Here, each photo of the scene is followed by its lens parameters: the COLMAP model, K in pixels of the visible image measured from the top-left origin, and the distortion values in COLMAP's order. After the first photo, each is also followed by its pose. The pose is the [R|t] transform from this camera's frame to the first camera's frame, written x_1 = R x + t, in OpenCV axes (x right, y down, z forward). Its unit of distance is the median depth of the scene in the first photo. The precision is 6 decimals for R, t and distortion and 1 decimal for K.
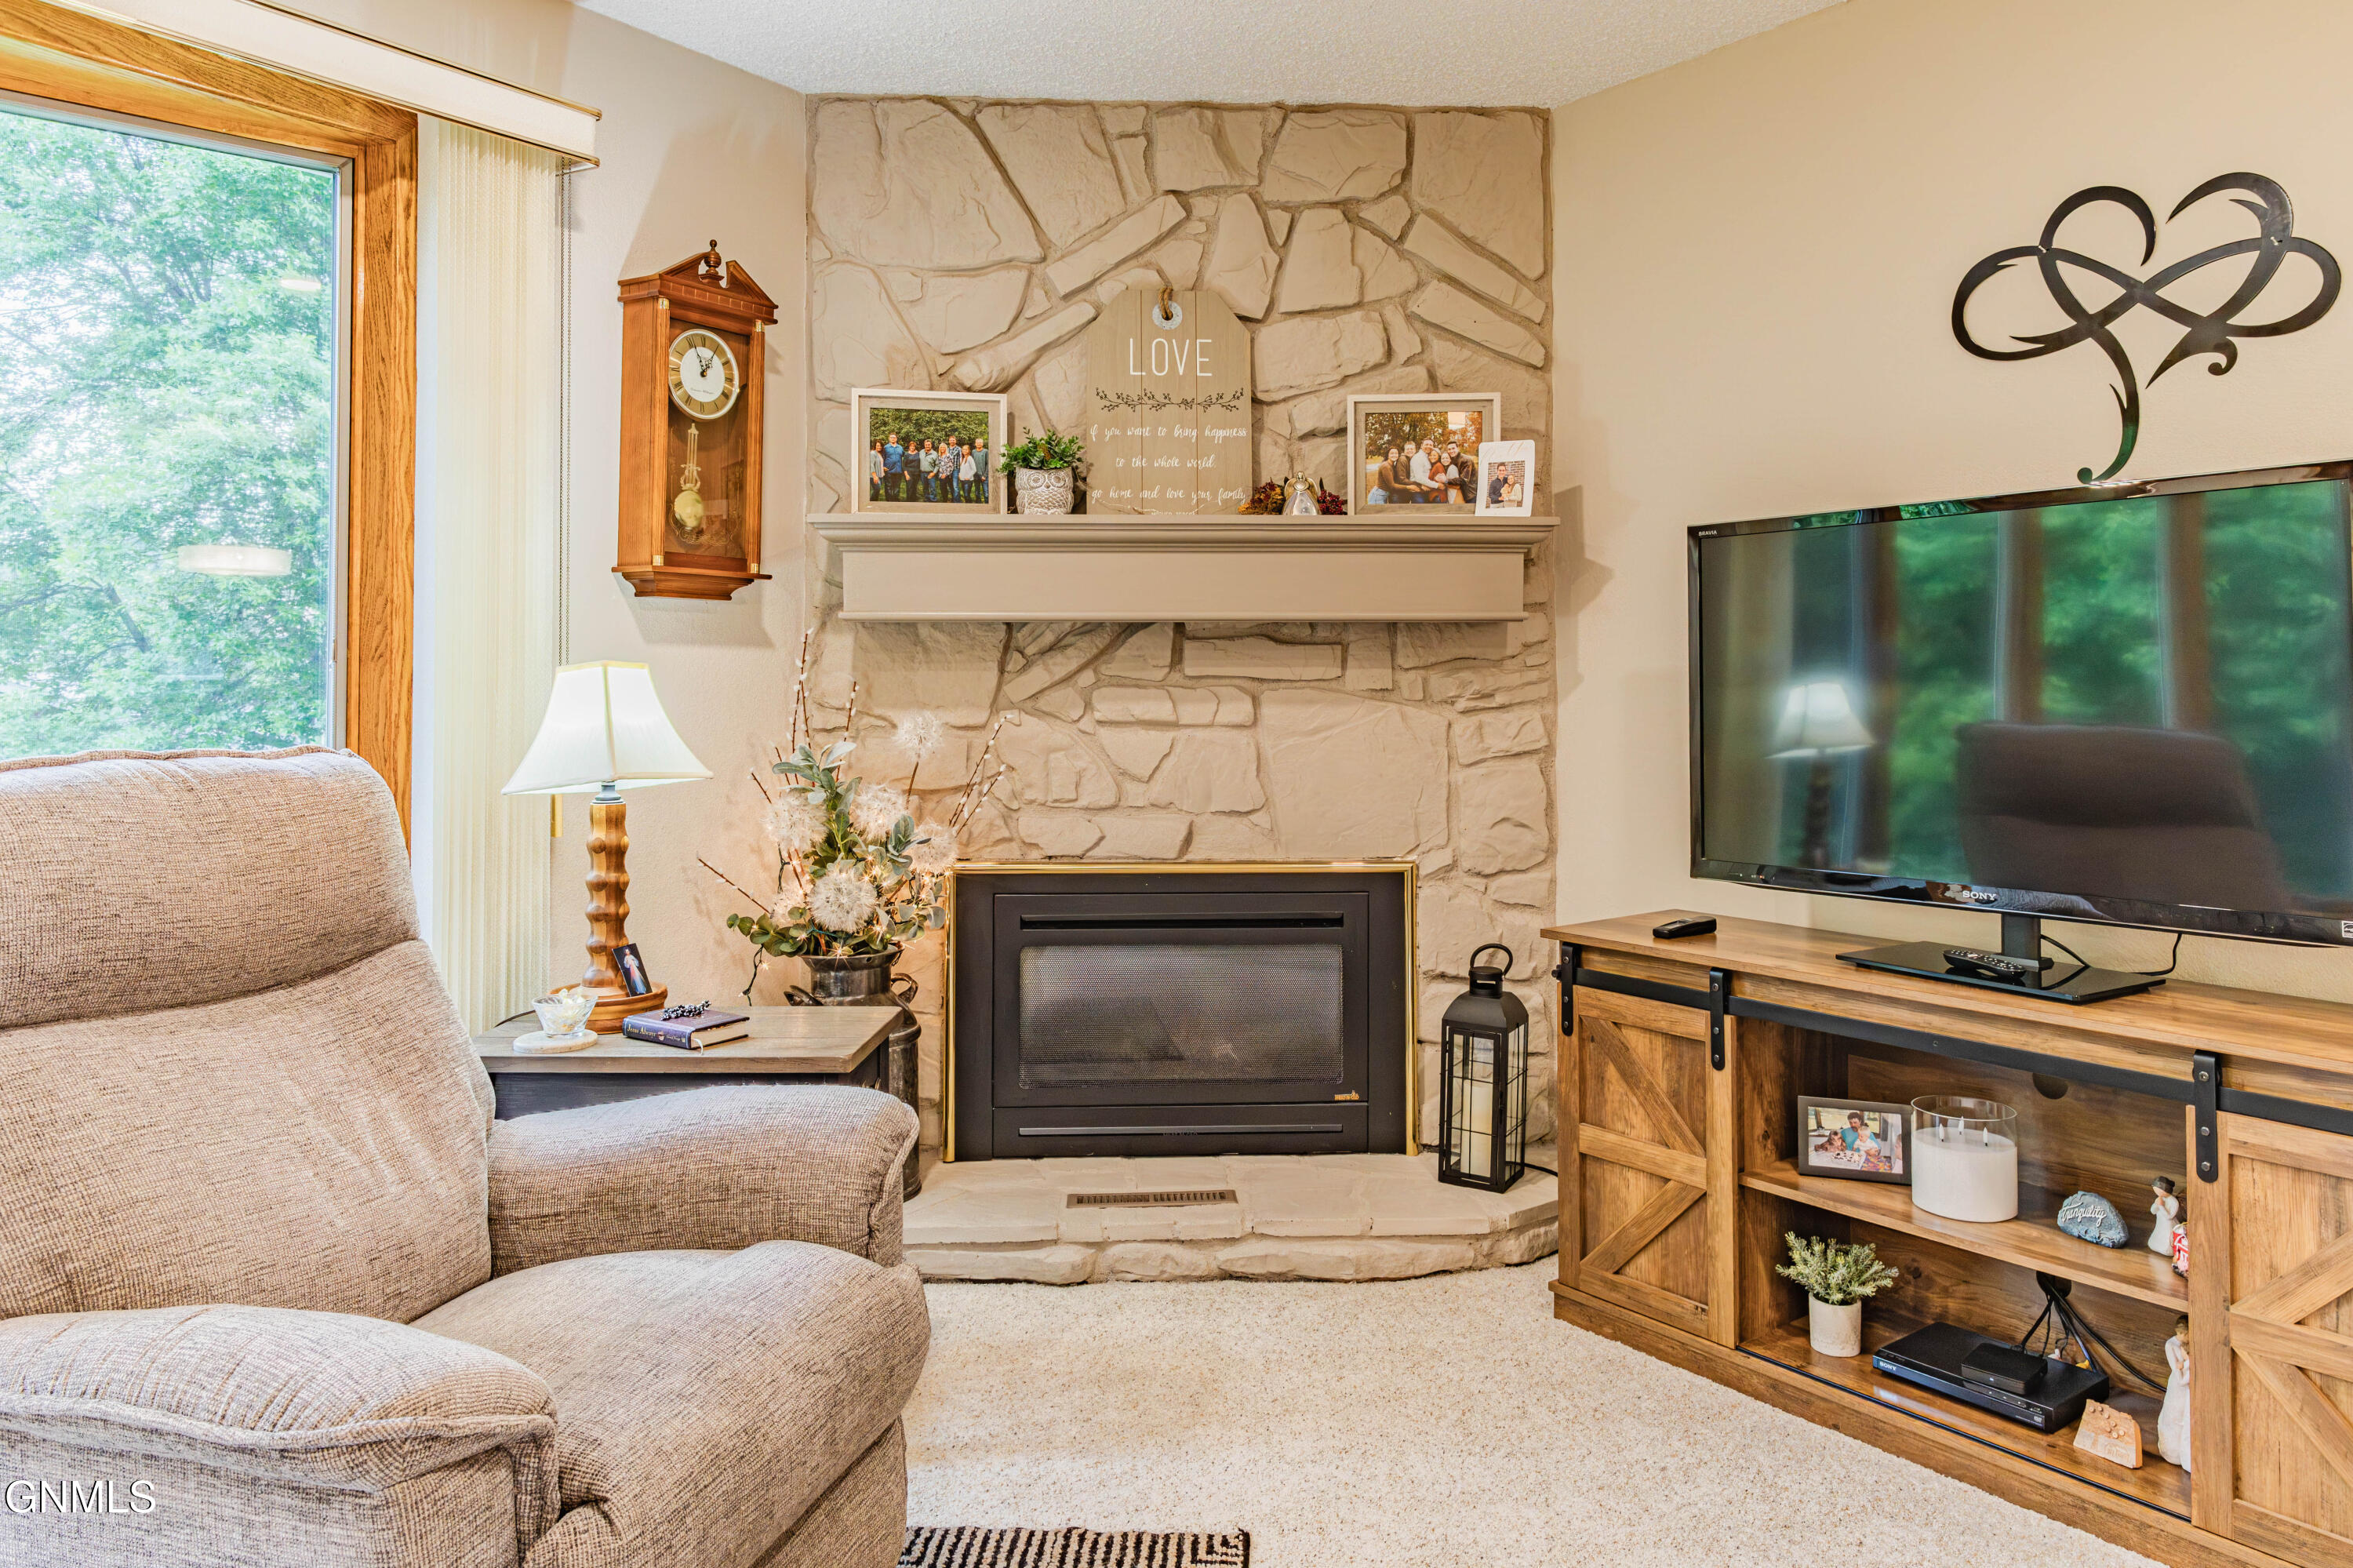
lens RADIAL K [[1641.2, 0, 1222.7], [0, 1641.2, 626.5], [0, 0, 1]] dist [0.010841, -0.001676]
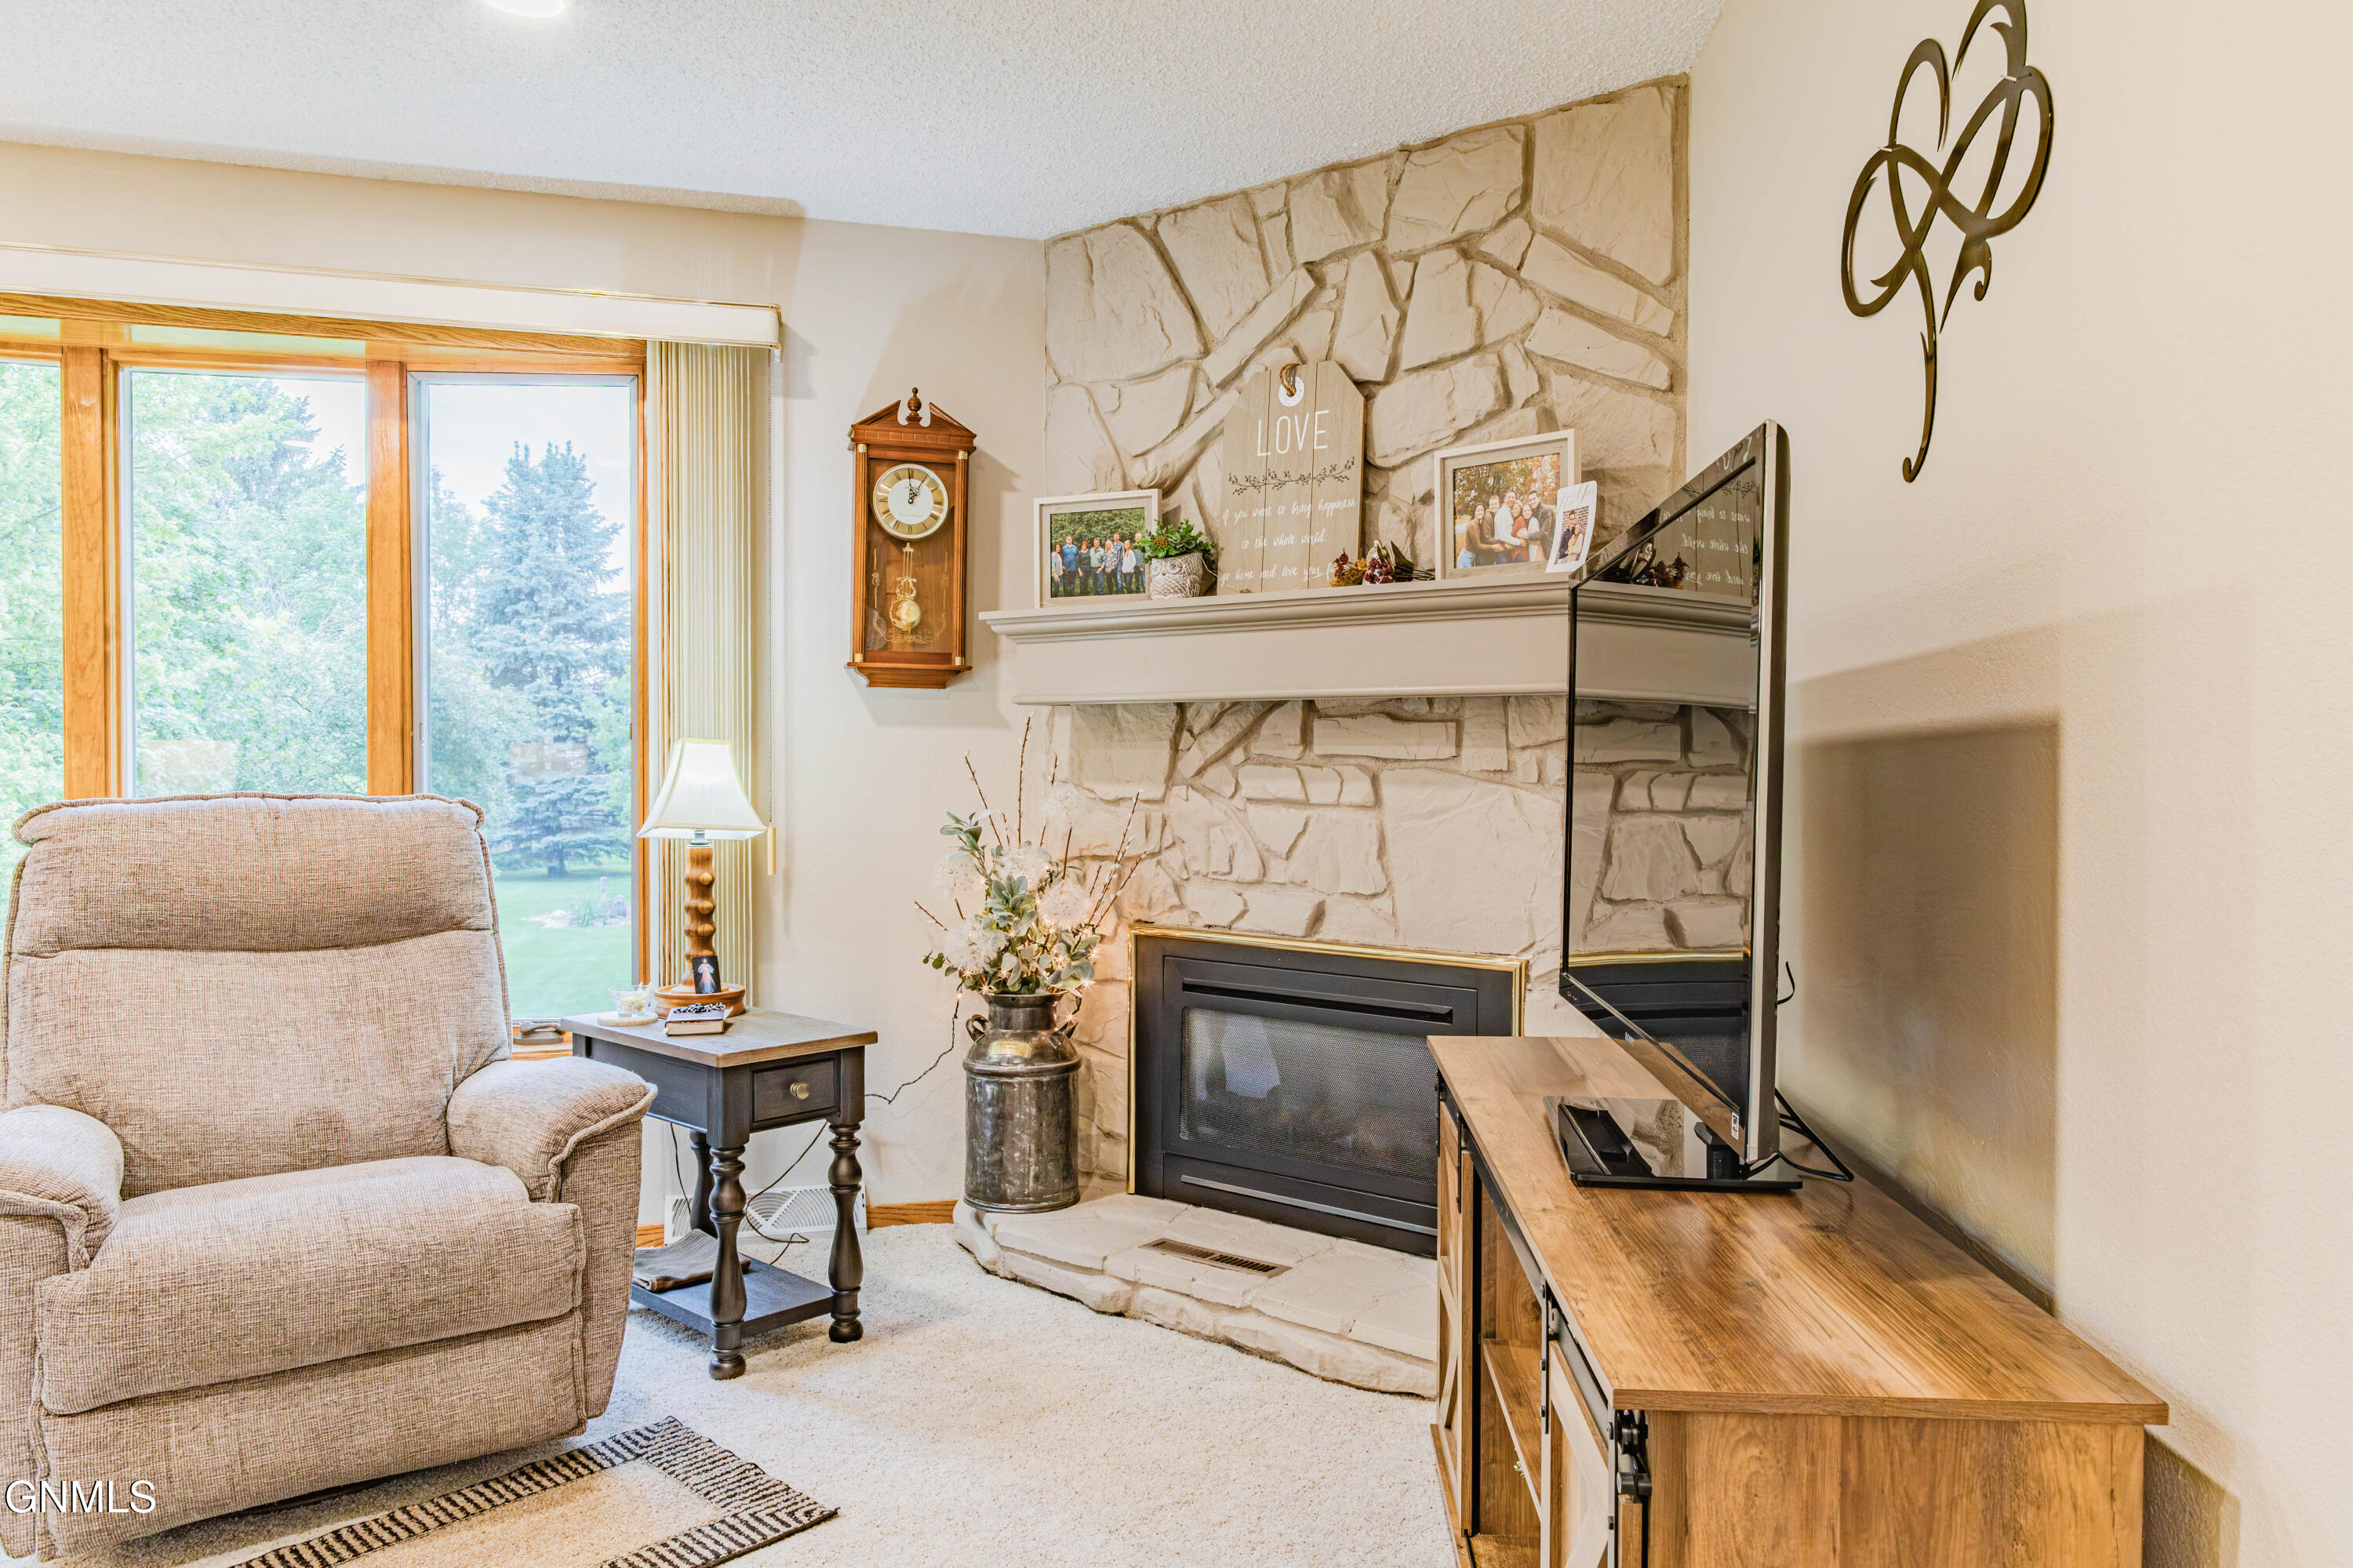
lens RADIAL K [[1622.5, 0, 1183.5], [0, 1622.5, 777.0], [0, 0, 1]] dist [0.008483, 0.003173]
pose [[0.755302, 0.013957, -0.655228, 0.563491], [0.011911, 0.999316, 0.035016, 0.008325], [0.655268, -0.034252, 0.754619, 0.207025]]
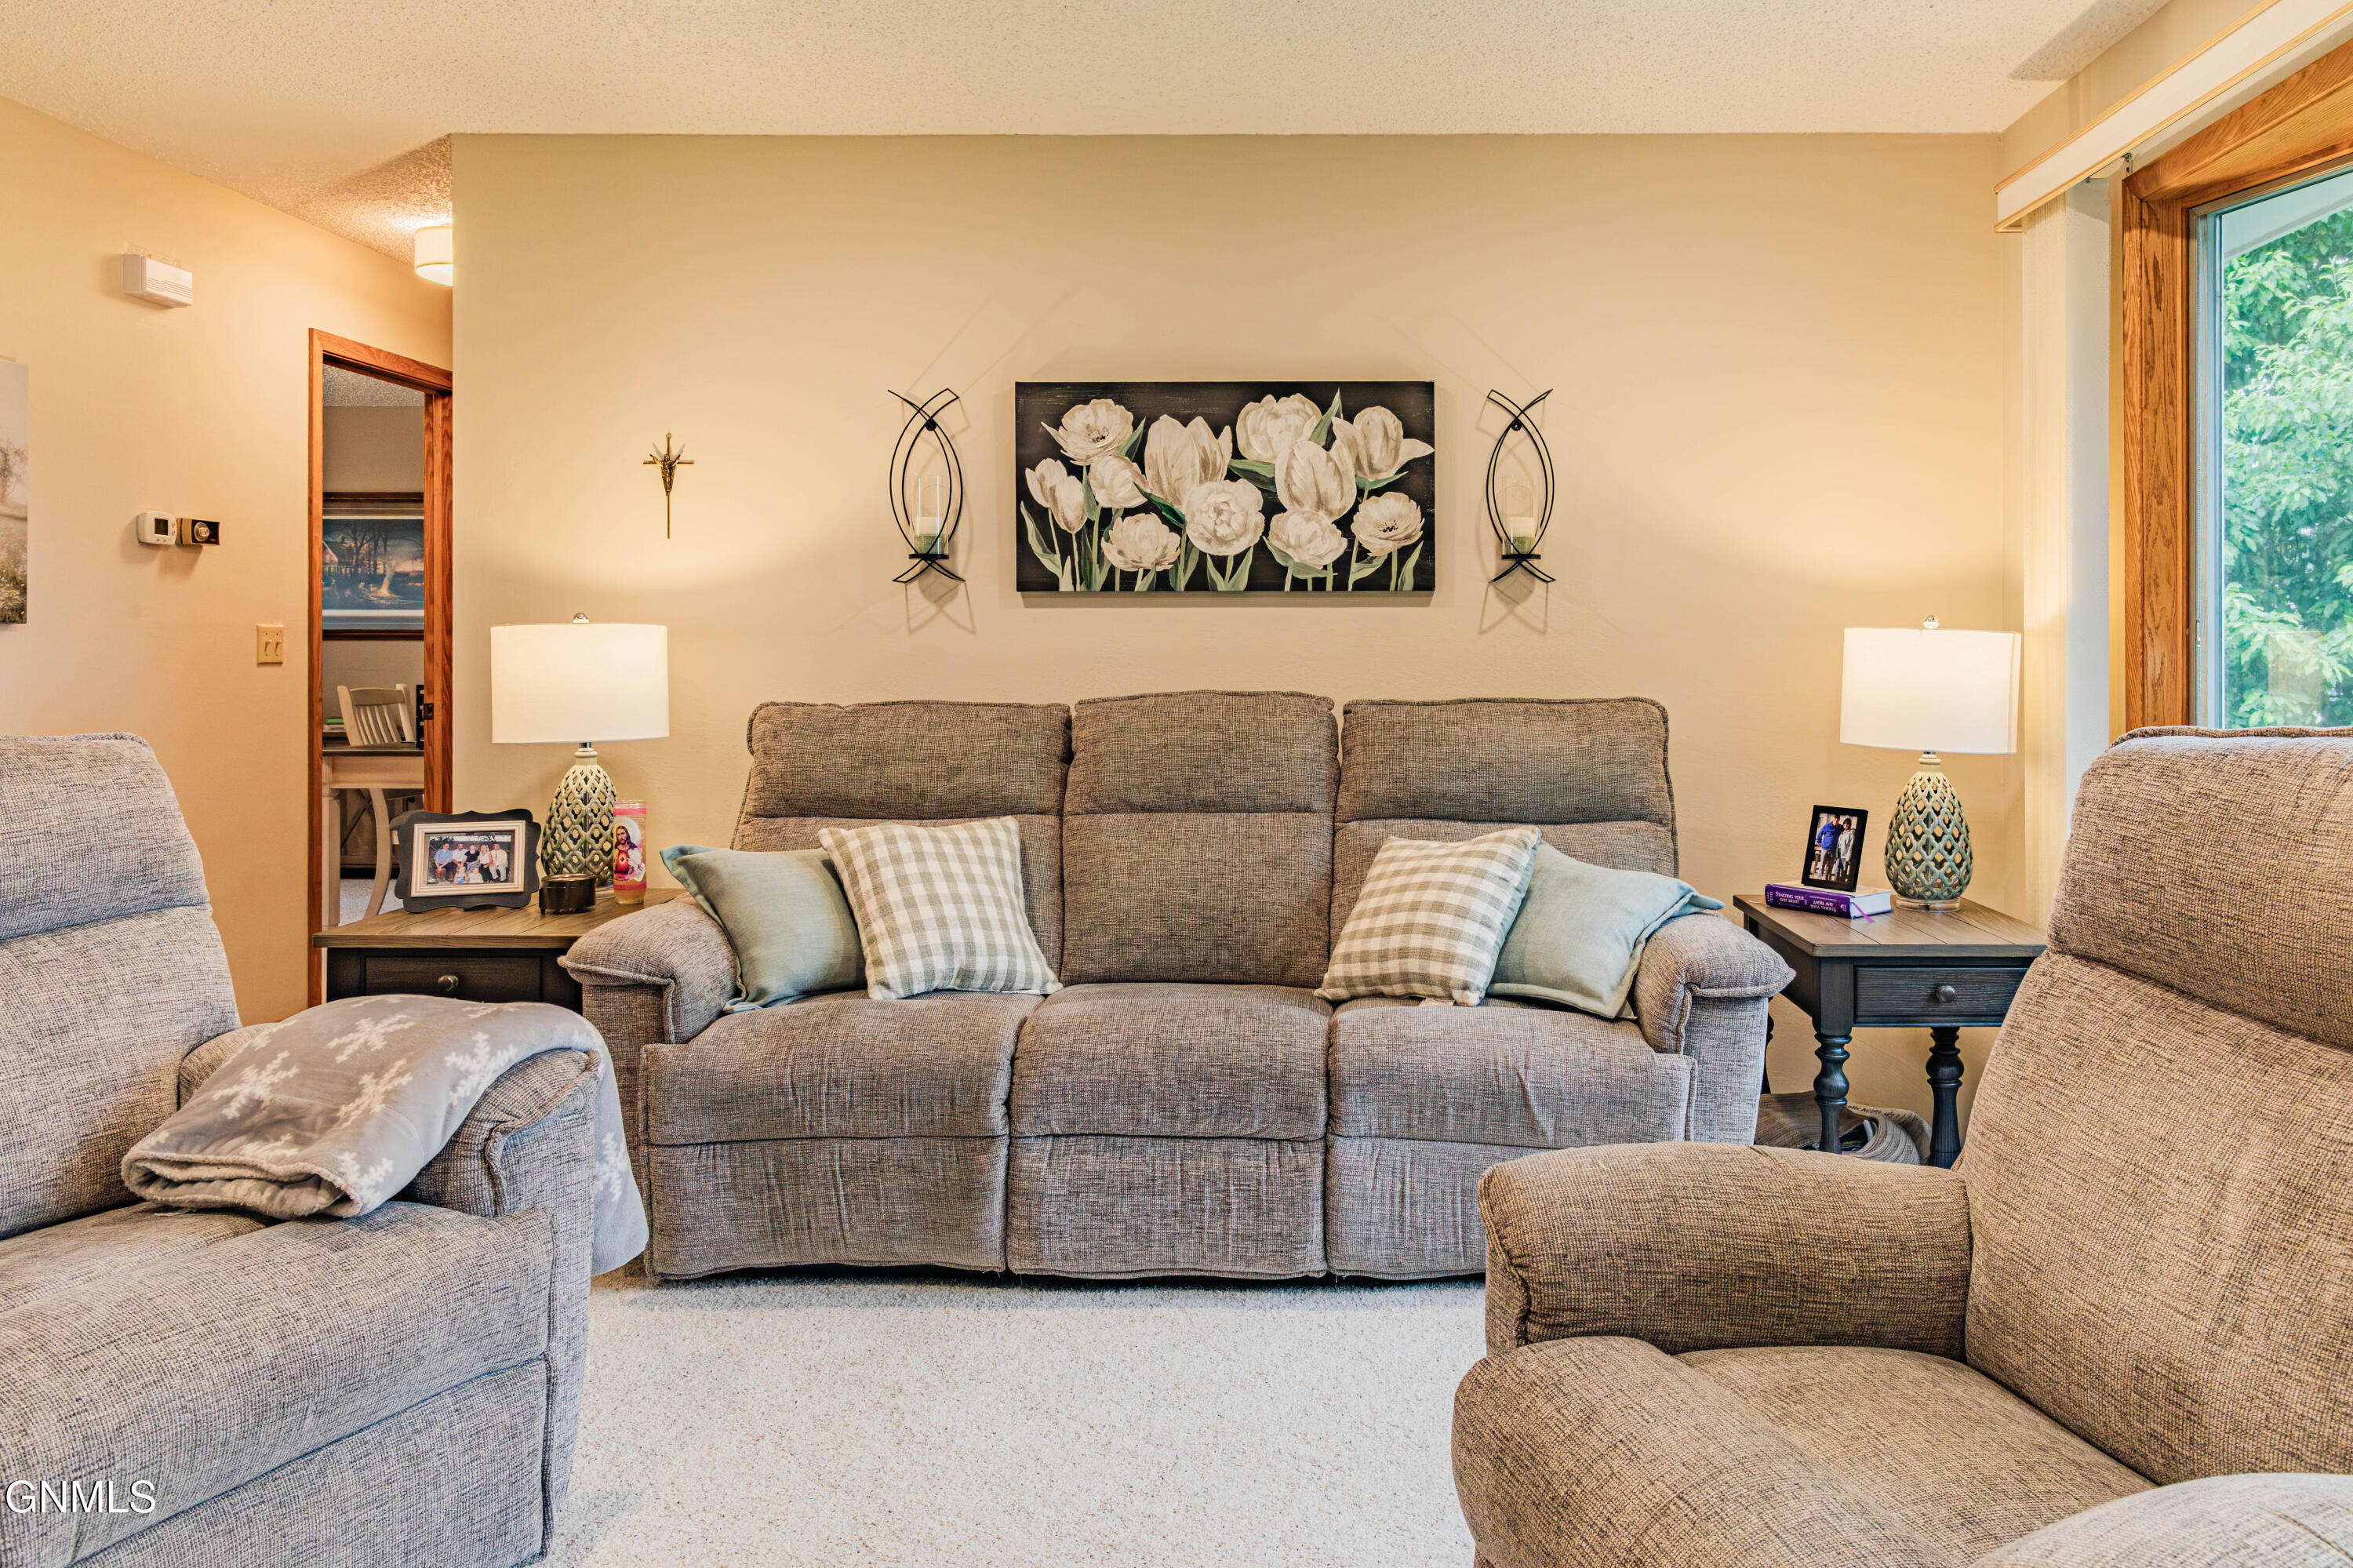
lens RADIAL K [[1632.1, 0, 1176.7], [0, 1632.1, 645.6], [0, 0, 1]] dist [0.003371, -0.000594]
pose [[-0.850129, -0.002144, -0.526570, 0.152344], [0.011715, 0.999667, -0.022985, 0.023751], [0.526444, -0.025709, -0.849821, 0.738314]]
